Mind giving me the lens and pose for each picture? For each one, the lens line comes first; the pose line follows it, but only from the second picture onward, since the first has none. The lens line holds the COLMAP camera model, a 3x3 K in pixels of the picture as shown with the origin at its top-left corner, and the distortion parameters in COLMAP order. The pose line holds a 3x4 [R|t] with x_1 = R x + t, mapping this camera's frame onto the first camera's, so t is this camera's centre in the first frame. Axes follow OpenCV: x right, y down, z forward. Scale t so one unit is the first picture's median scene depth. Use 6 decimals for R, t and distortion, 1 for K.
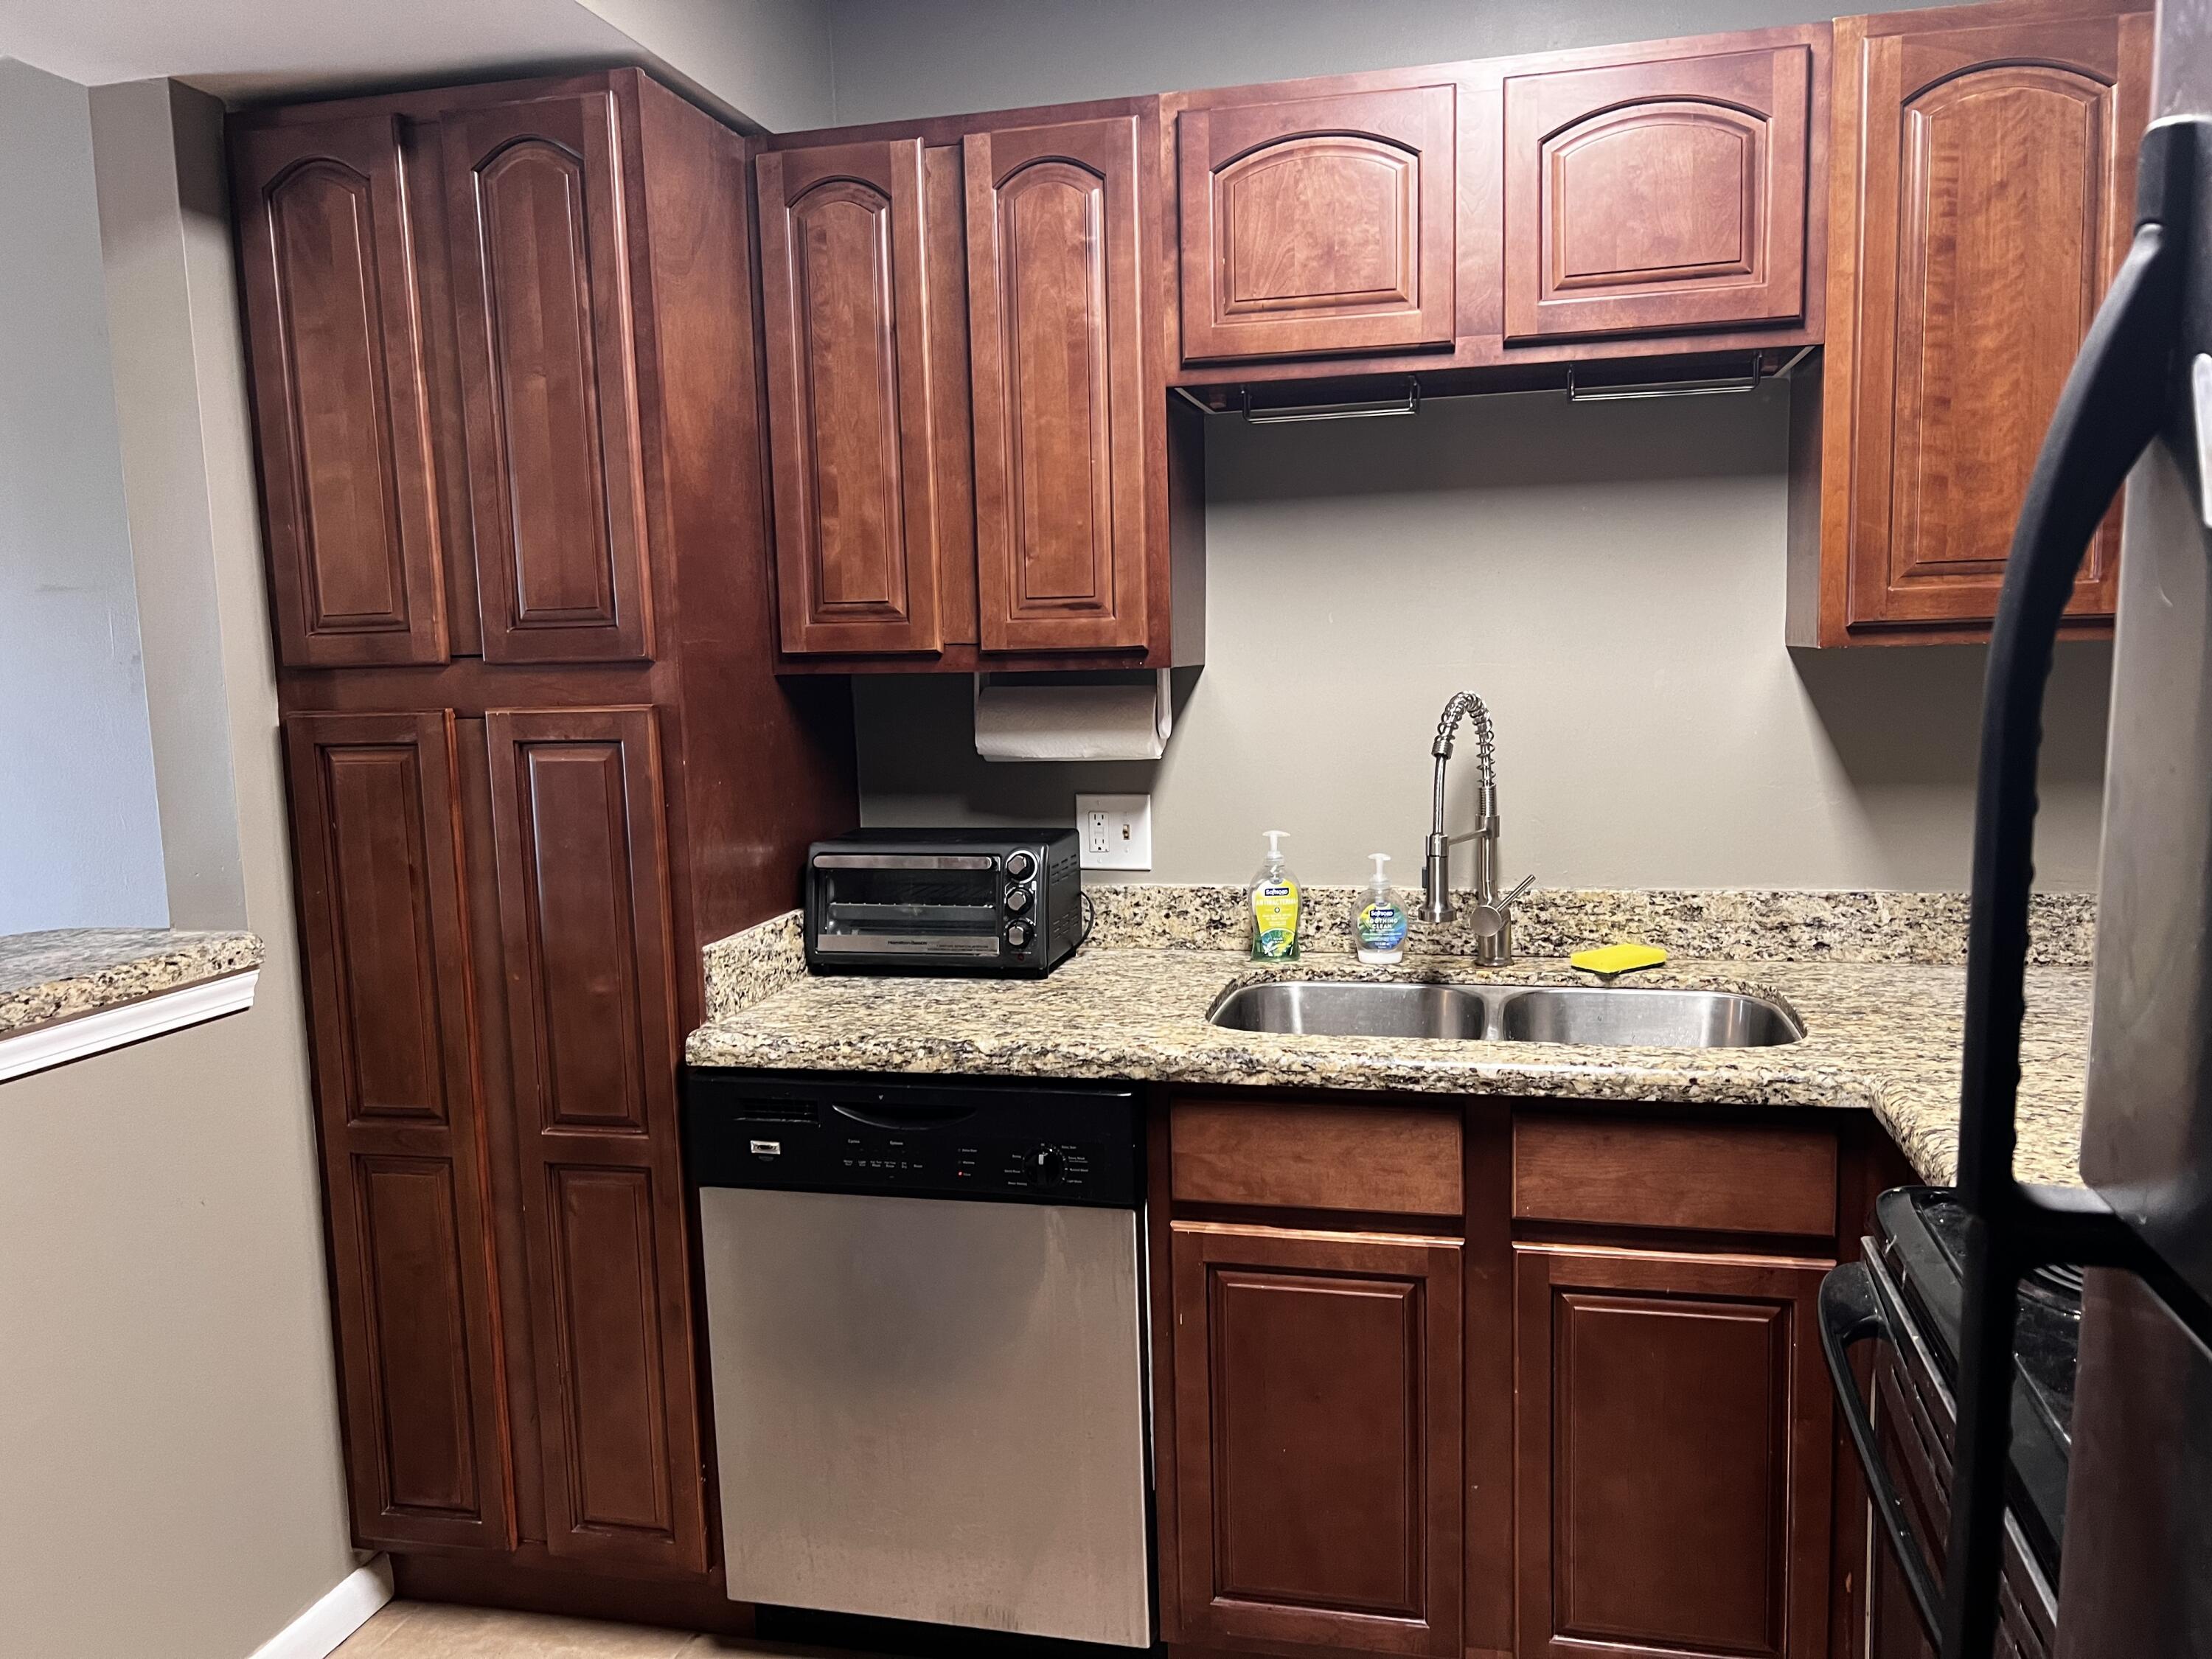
lens RADIAL K [[1664.2, 0, 1106.0], [0, 1664.2, 829.5], [0, 0, 1]] dist [0.093432, -0.163989]
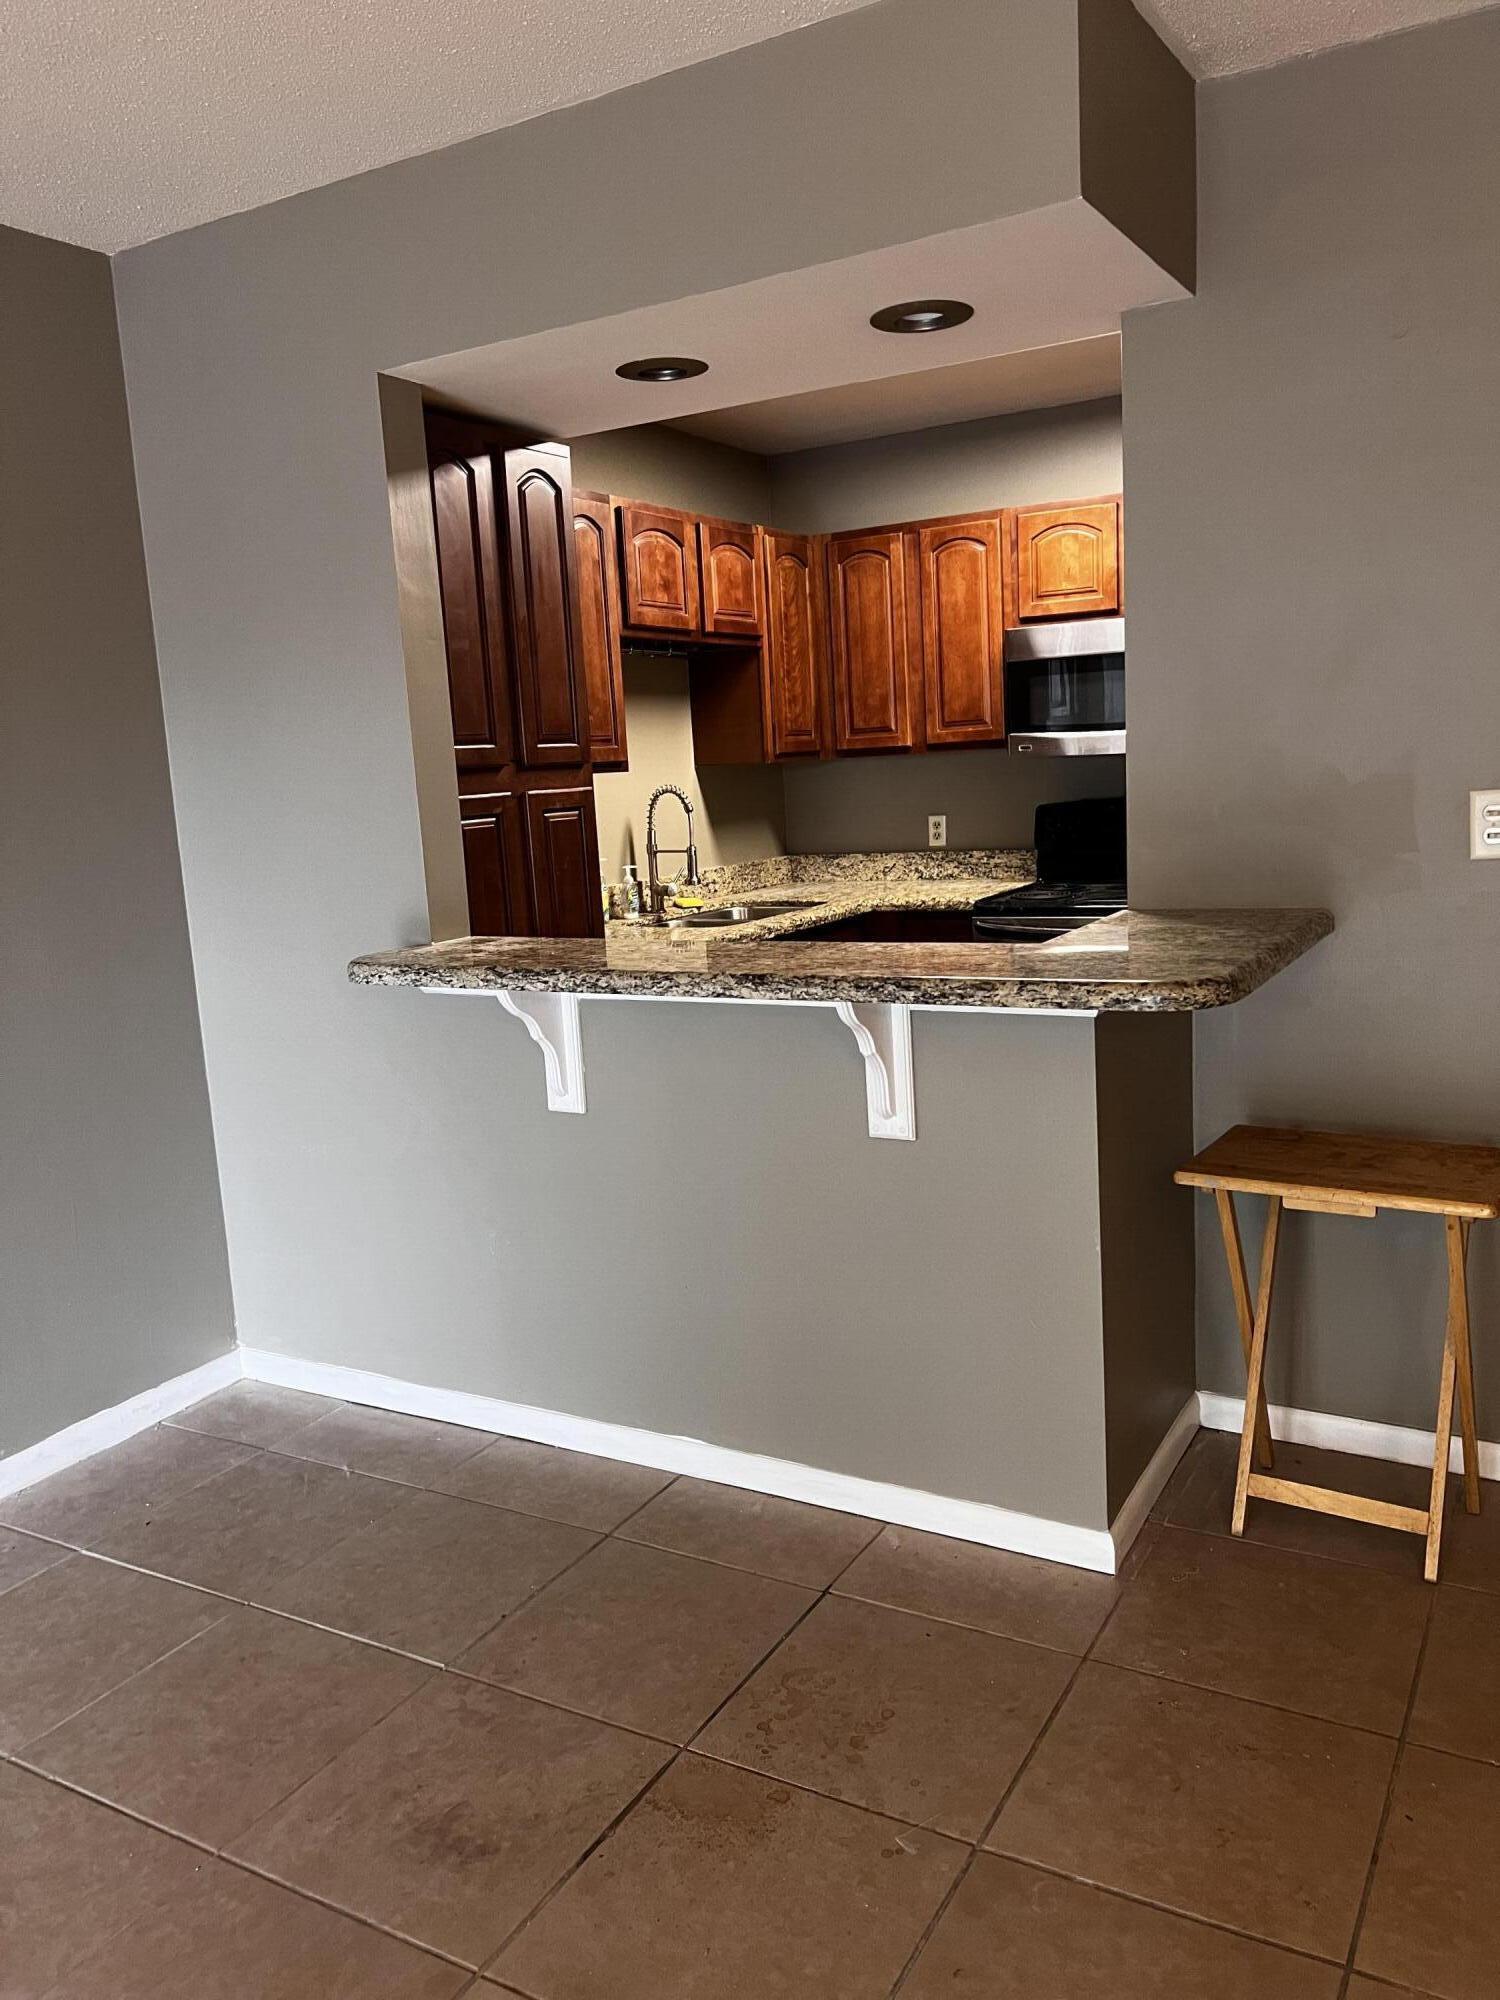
lens RADIAL K [[1504.7, 0, 750.0], [0, 1504.7, 1000.0], [0, 0, 1]] dist [0.093432, -0.163989]
pose [[0.263722, -0.141534, 0.954159, -1.956713], [0.157320, 0.982243, 0.102218, 0.011086], [-0.951683, 0.123151, 0.281305, 0.422077]]
